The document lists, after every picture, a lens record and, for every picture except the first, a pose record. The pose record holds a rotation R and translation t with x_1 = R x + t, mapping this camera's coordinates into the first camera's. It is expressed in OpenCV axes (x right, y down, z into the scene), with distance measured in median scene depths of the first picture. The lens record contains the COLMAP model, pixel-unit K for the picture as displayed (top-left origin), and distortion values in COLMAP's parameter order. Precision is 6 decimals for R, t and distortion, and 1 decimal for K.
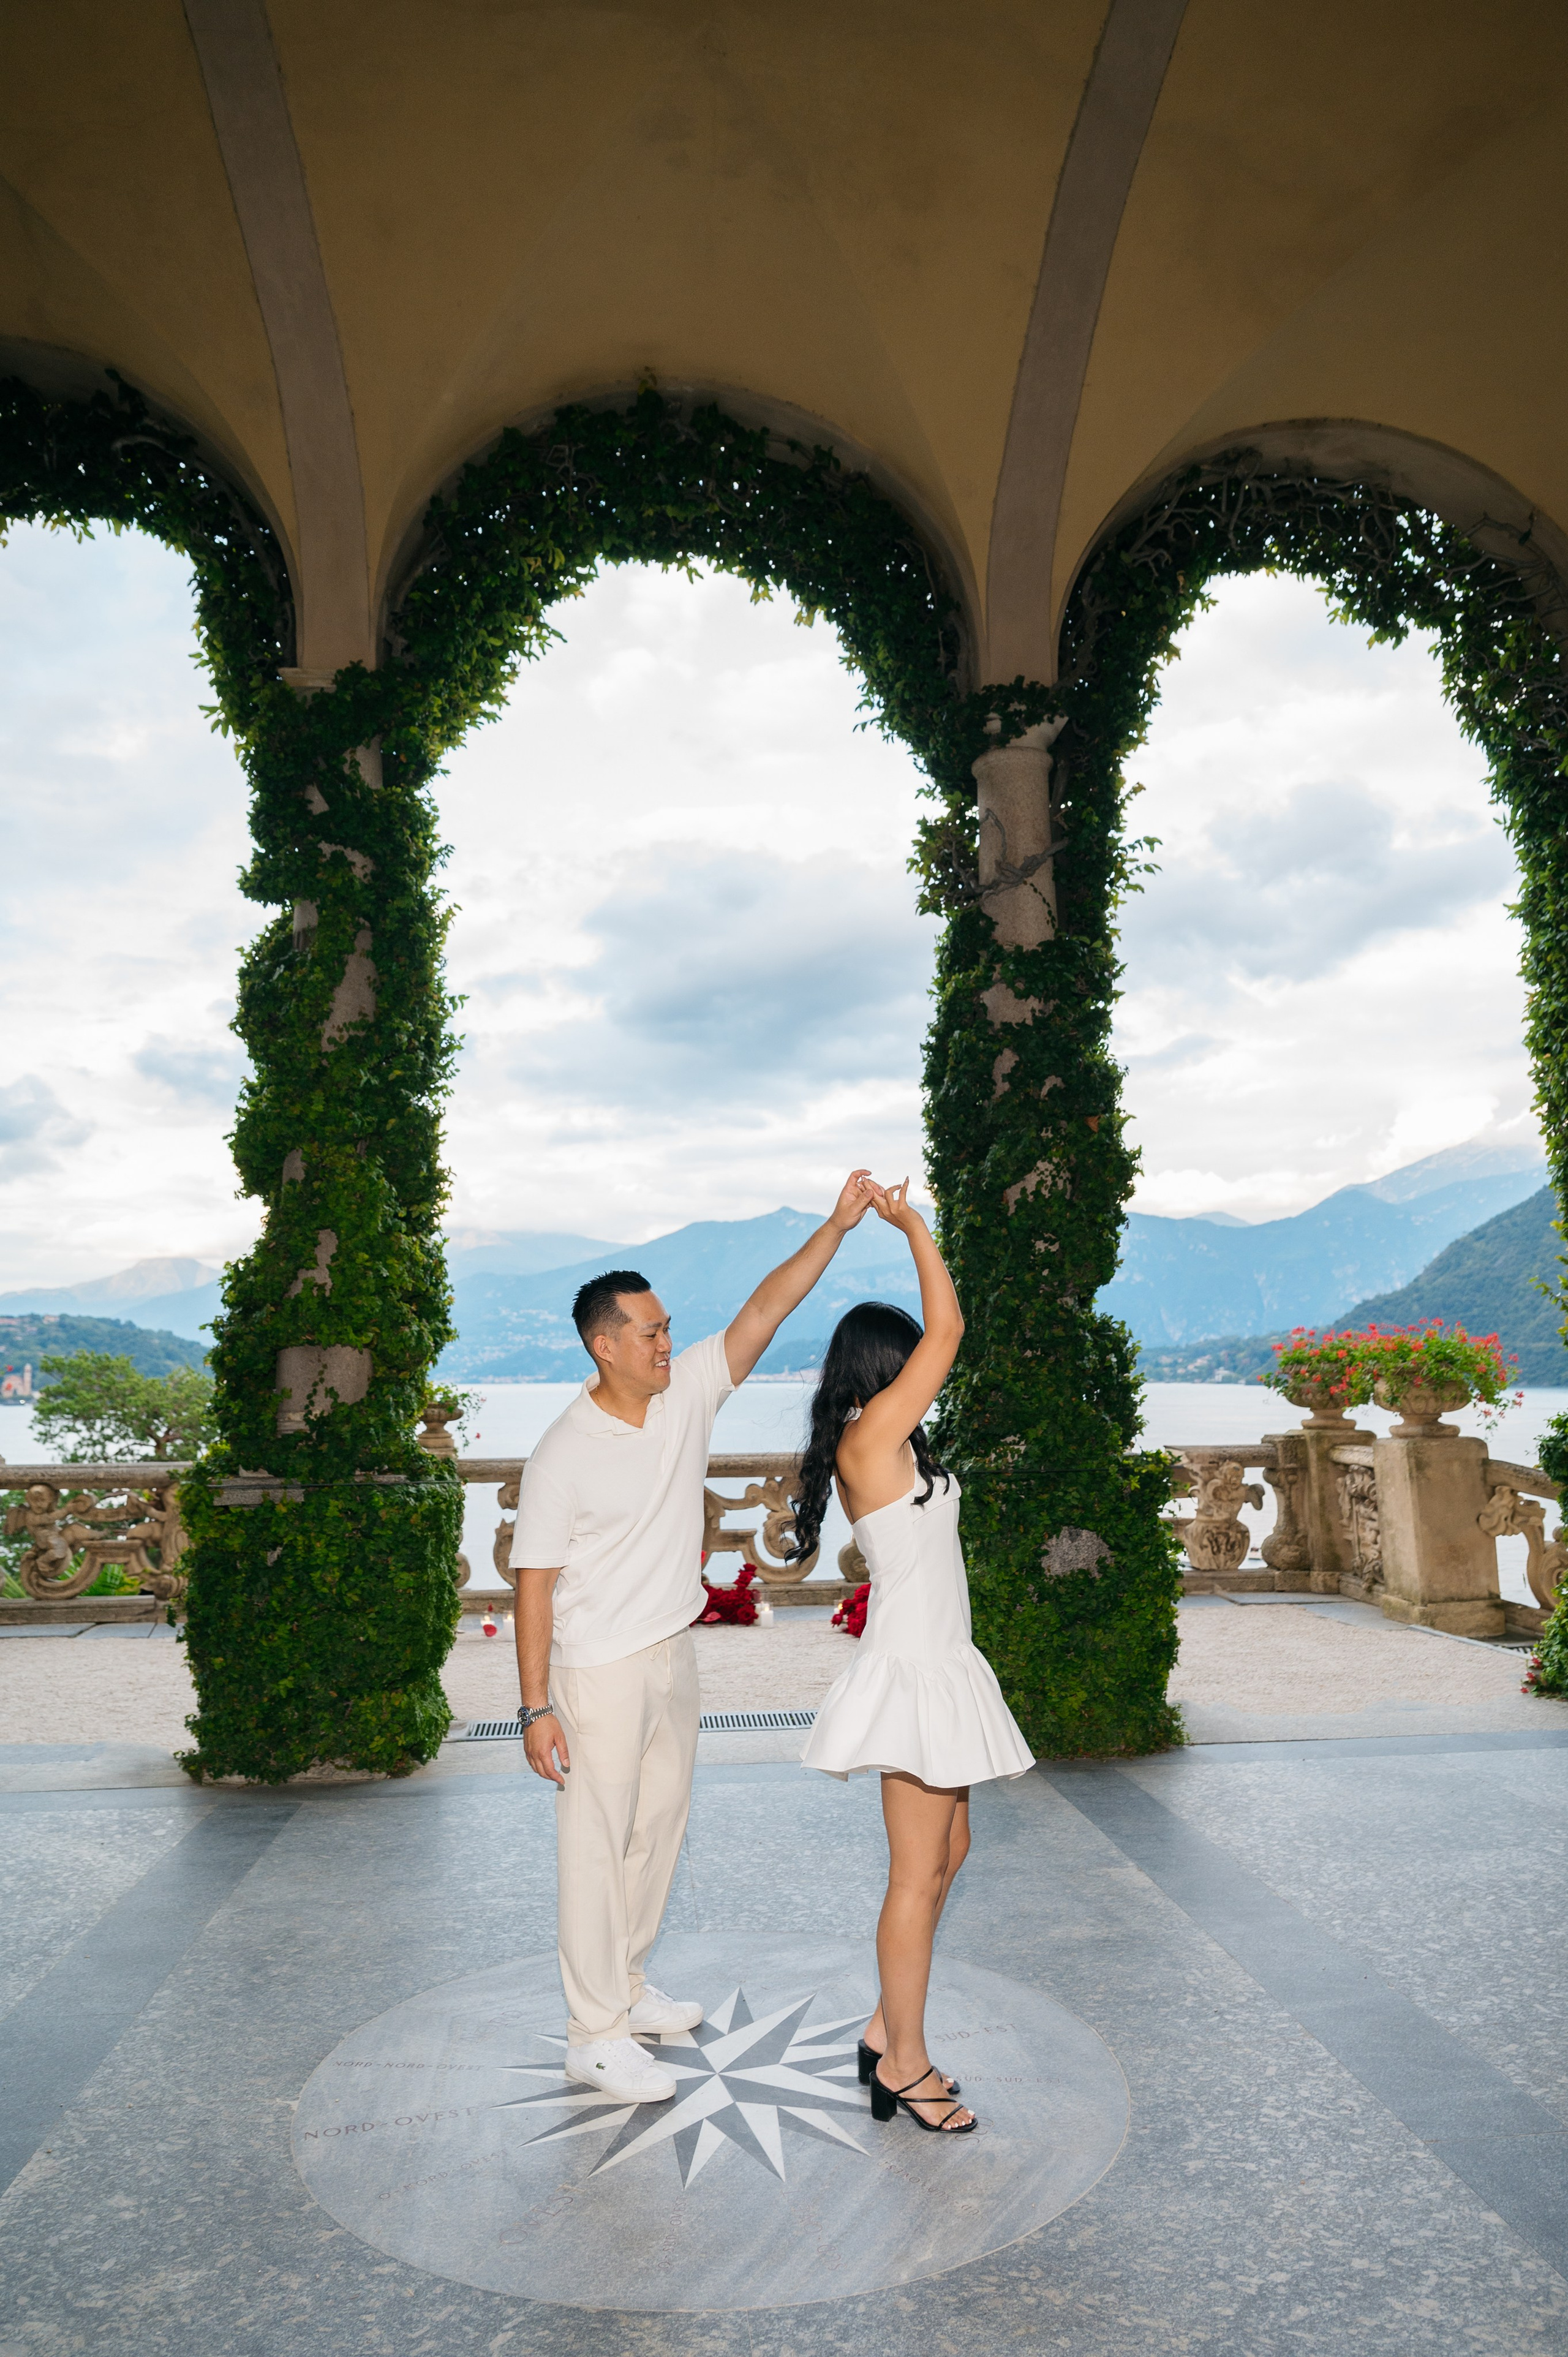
lens RADIAL K [[1588.5, 0, 795.6], [0, 1588.5, 1172.3], [0, 0, 1]] dist [0.000265, 0.003106]
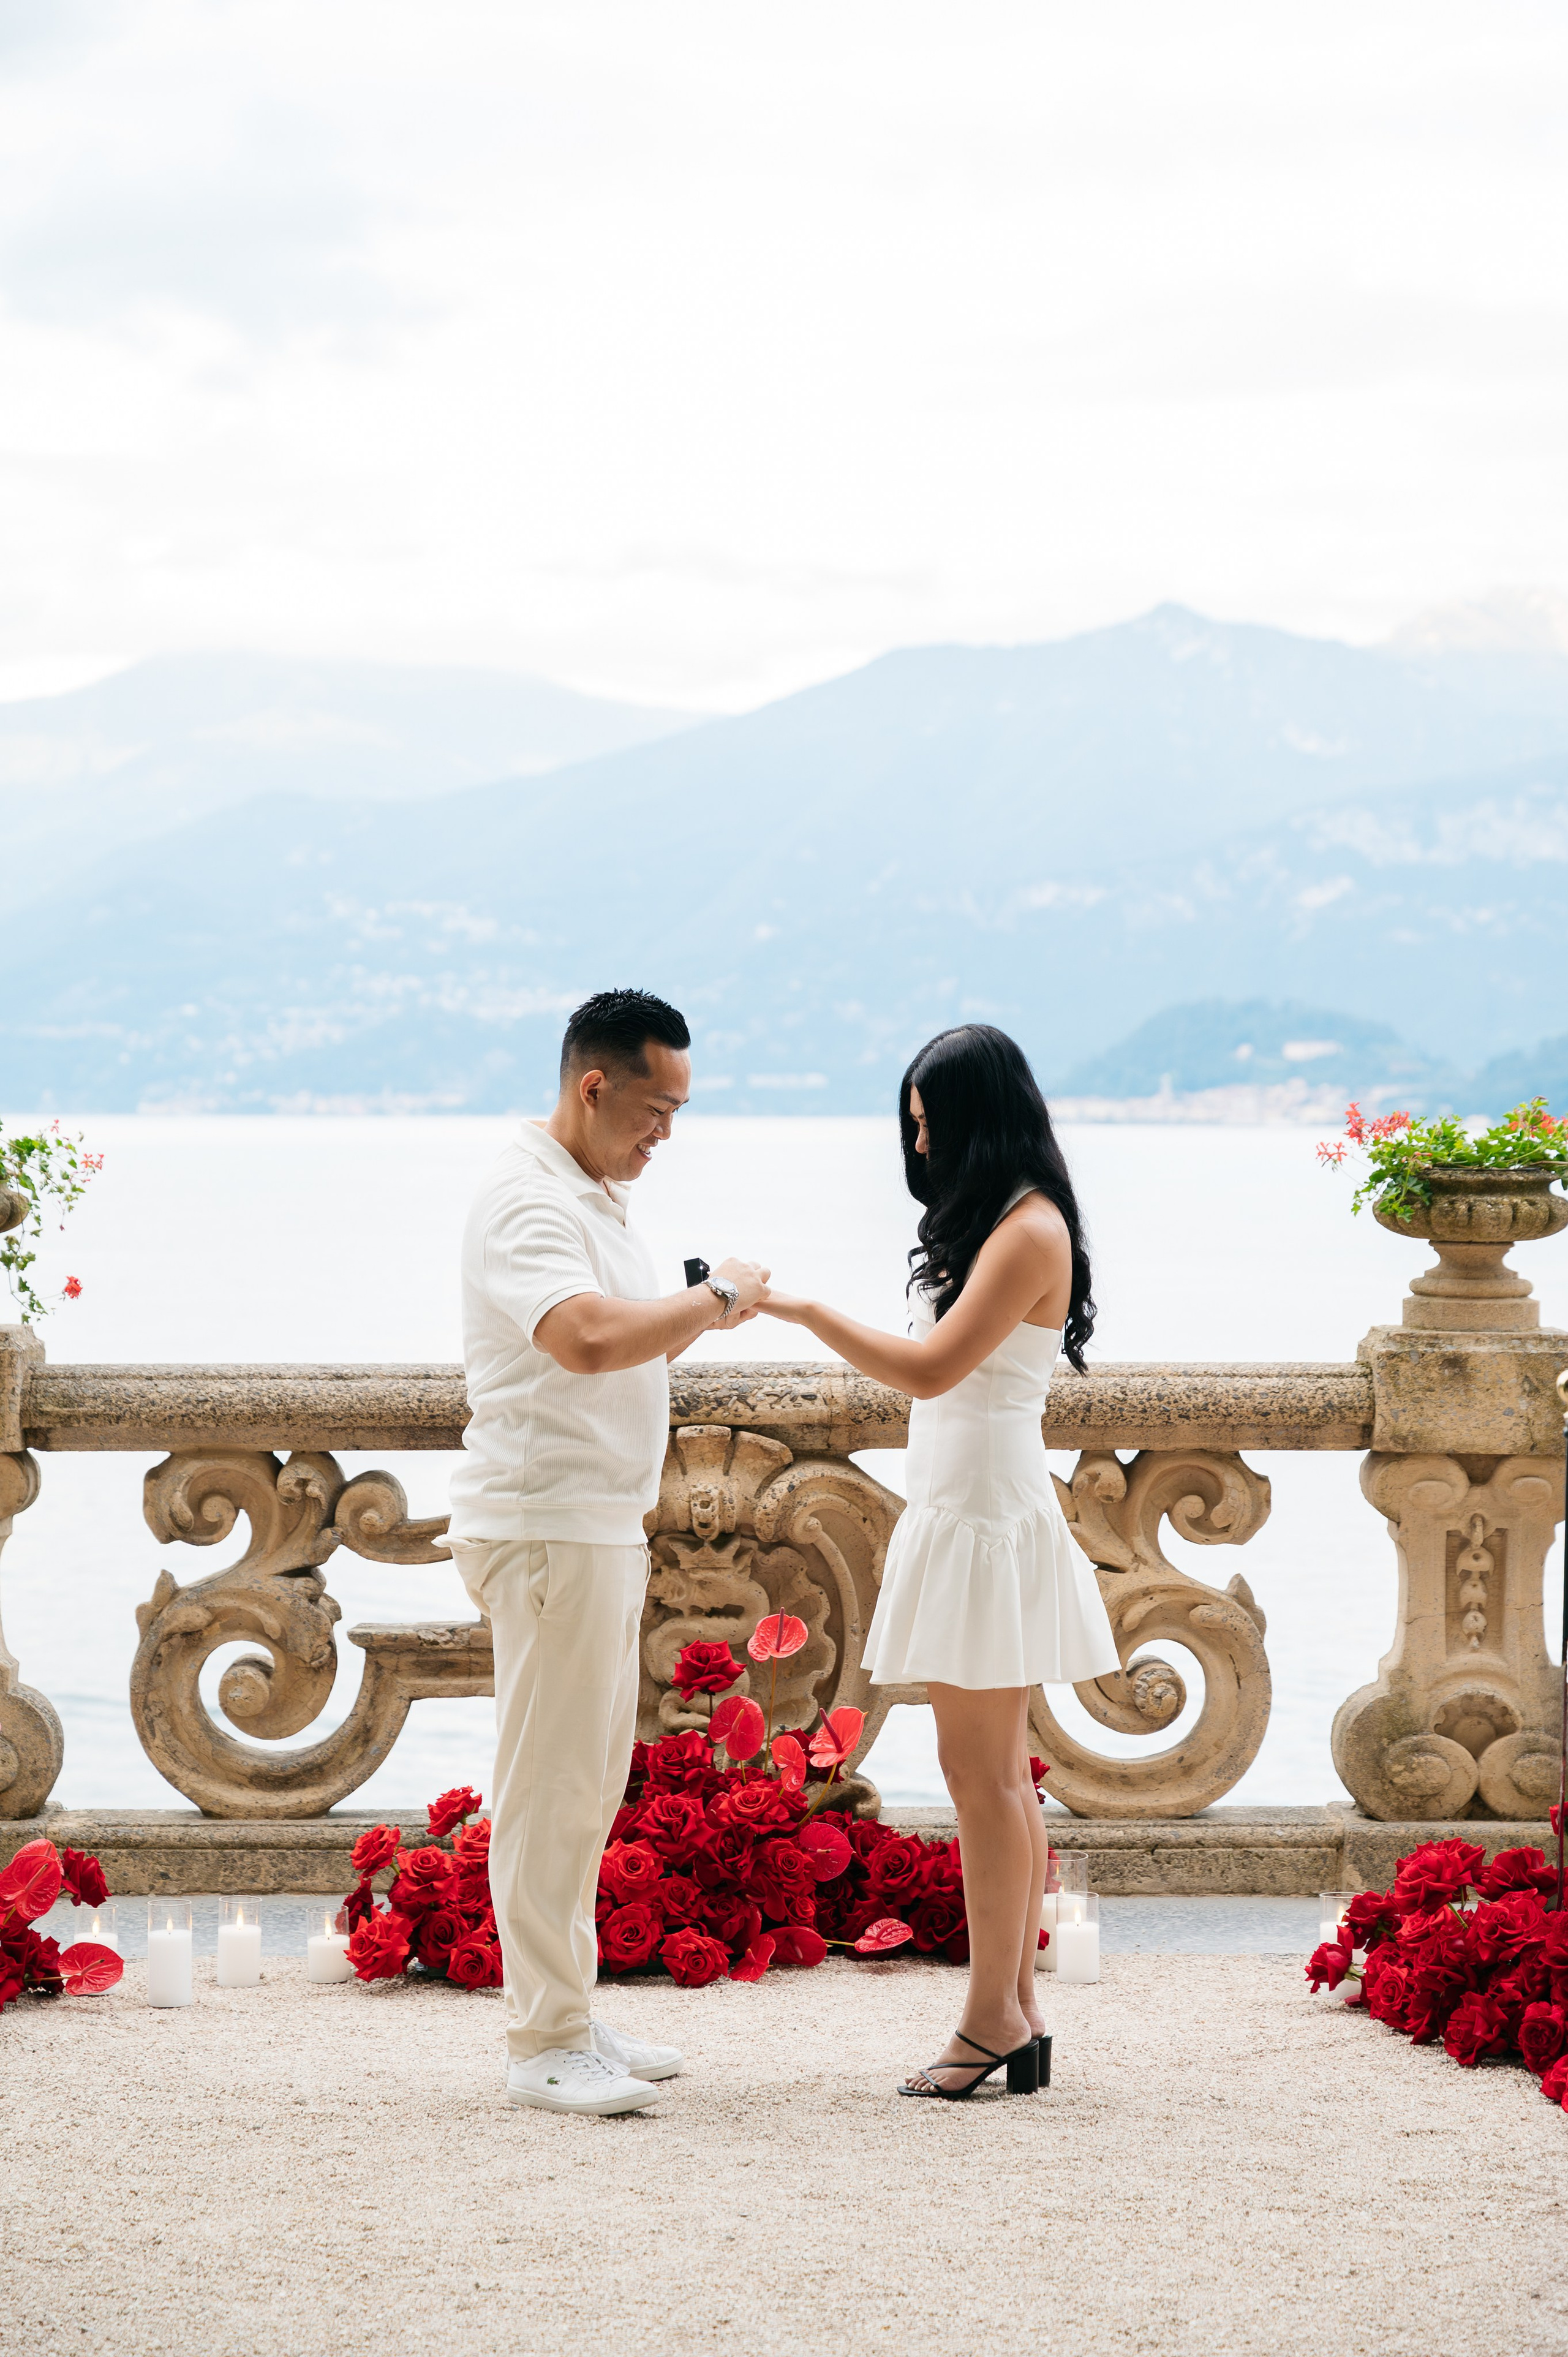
lens RADIAL K [[4707.3, 0, 772.7], [0, 4707.3, 1157.1], [0, 0, 1]] dist [0.011023, 0.000000]
pose [[0.995941, 0.015468, -0.088670, 0.000070], [-0.003041, 0.990343, 0.138605, 0.038920], [0.089958, -0.137773, 0.986370, 0.280555]]
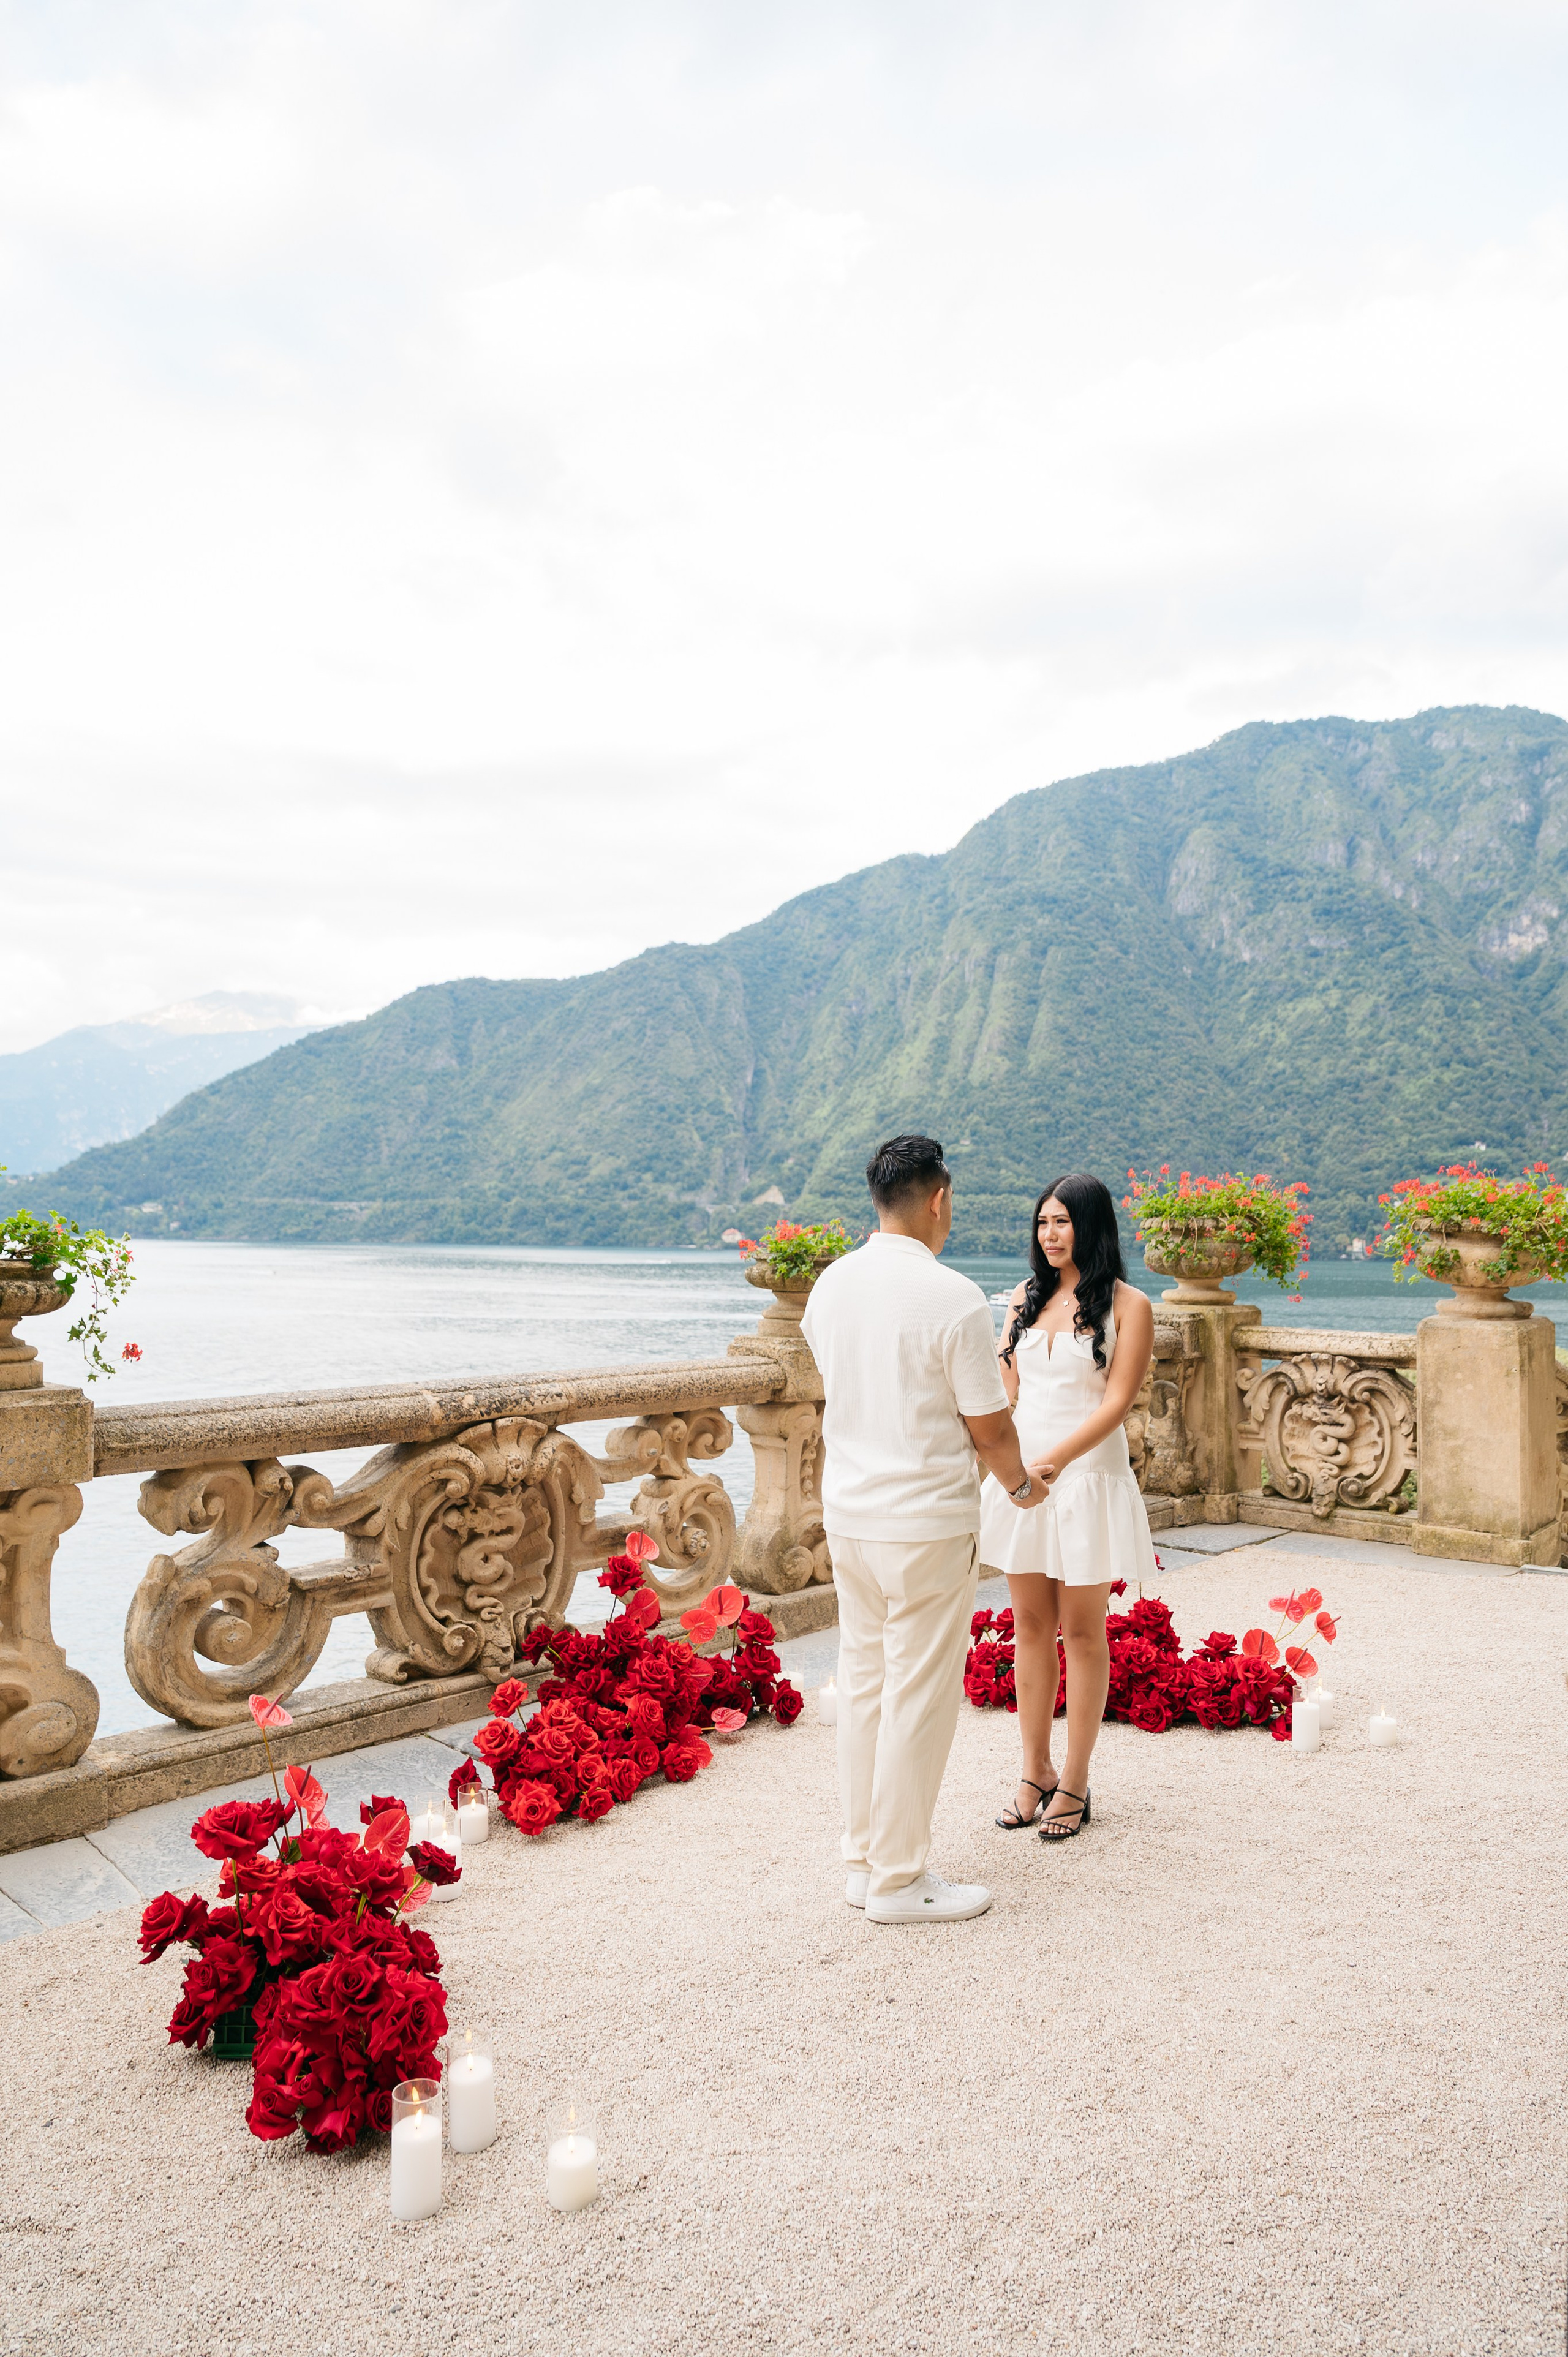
lens RADIAL K [[1627.2, 0, 790.6], [0, 1627.2, 1187.8], [0, 0, 1]] dist [-0.014170, 0.000389]
pose [[0.729268, 0.037113, 0.683221, -0.549187], [-0.107028, 0.992424, 0.060332, 0.136224], [-0.675805, -0.117122, 0.727715, 0.965644]]
